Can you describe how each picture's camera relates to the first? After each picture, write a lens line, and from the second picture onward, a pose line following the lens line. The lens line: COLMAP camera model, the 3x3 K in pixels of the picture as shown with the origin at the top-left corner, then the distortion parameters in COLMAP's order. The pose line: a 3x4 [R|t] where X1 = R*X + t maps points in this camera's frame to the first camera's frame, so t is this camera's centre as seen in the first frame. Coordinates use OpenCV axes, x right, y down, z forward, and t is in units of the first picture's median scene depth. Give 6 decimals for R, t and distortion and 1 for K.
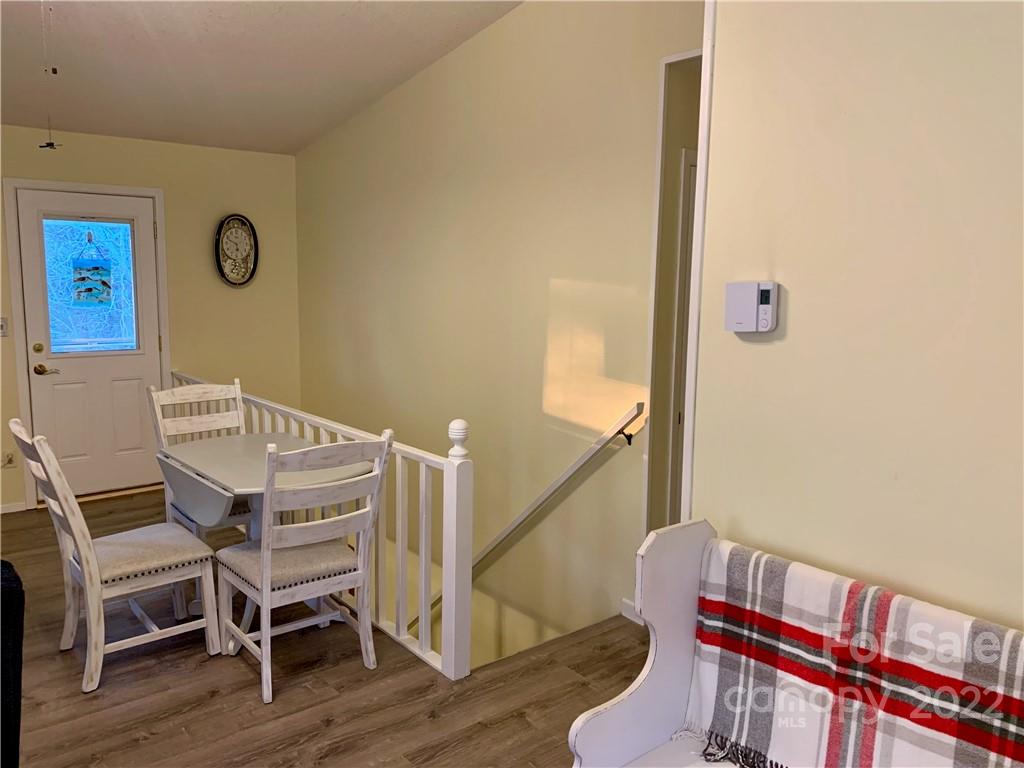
lens RADIAL K [[783.9, 0, 510.7], [0, 783.9, 391.6], [0, 0, 1]] dist [0.068486, -0.074015]
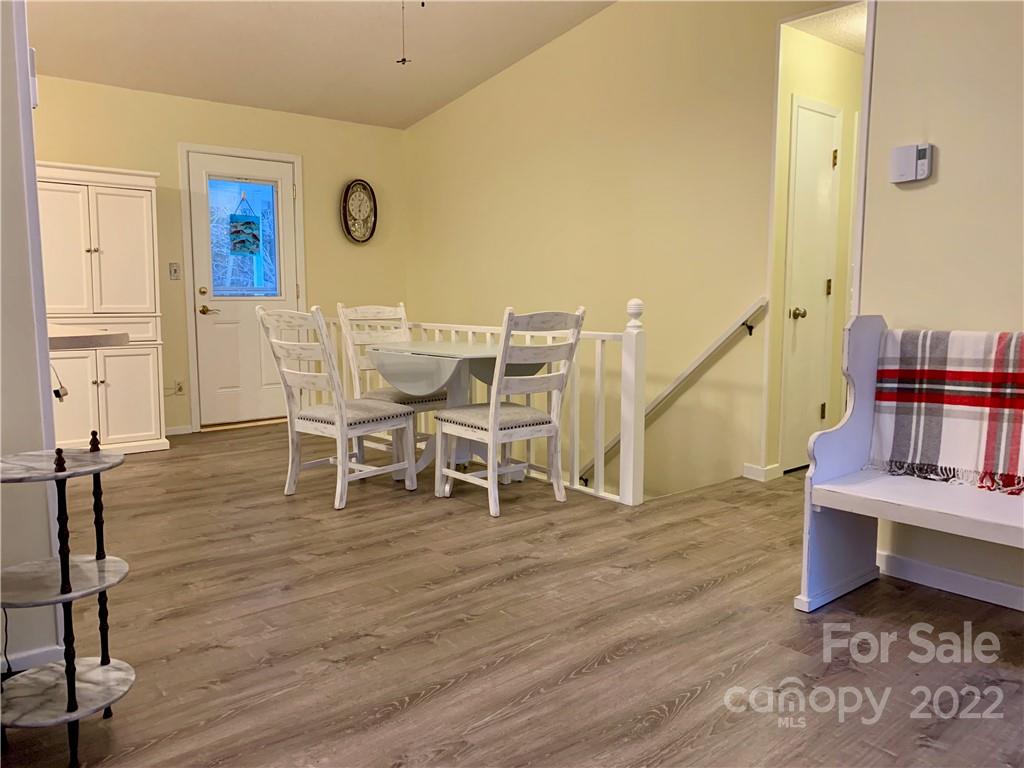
lens RADIAL K [[783.9, 0, 515.8], [0, 783.9, 384.6], [0, 0, 1]] dist [0.068486, -0.074015]
pose [[0.999680, -0.015437, 0.020055, -0.438728], [0.015996, 0.999479, -0.028025, 0.318165], [-0.019612, 0.028337, 0.999406, -0.402343]]
